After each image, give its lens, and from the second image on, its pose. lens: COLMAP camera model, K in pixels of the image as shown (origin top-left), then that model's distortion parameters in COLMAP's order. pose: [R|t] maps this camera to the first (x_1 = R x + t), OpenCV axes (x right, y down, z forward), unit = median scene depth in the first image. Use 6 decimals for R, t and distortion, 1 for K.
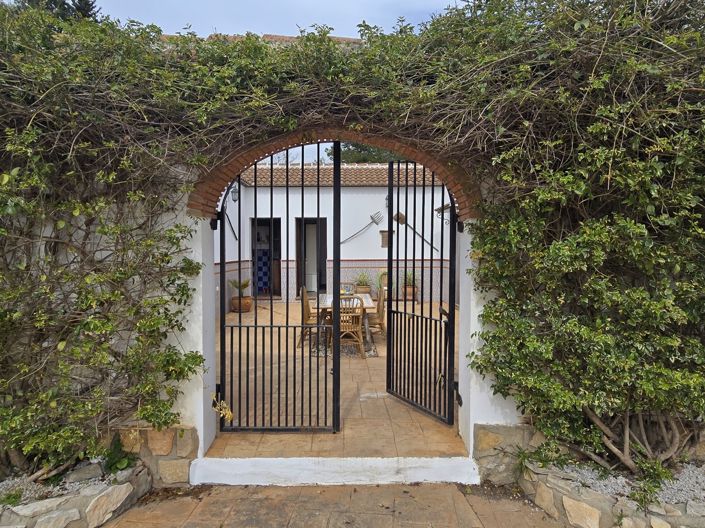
lens RADIAL K [[404.2, 0, 352.2], [0, 404.2, 264.0], [0, 0, 1]] dist [-0.003558, -0.000187]
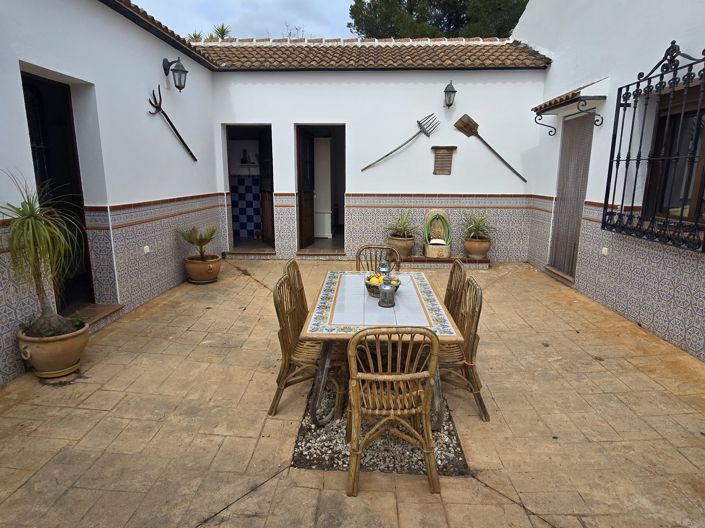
lens RADIAL K [[404.2, 0, 350.3], [0, 404.2, 260.1], [0, 0, 1]] dist [-0.003558, -0.000187]
pose [[0.998557, 0.020393, -0.049676, -0.020489], [-0.011544, 0.984977, 0.172301, -0.017207], [0.052444, -0.171479, 0.983791, 0.359602]]
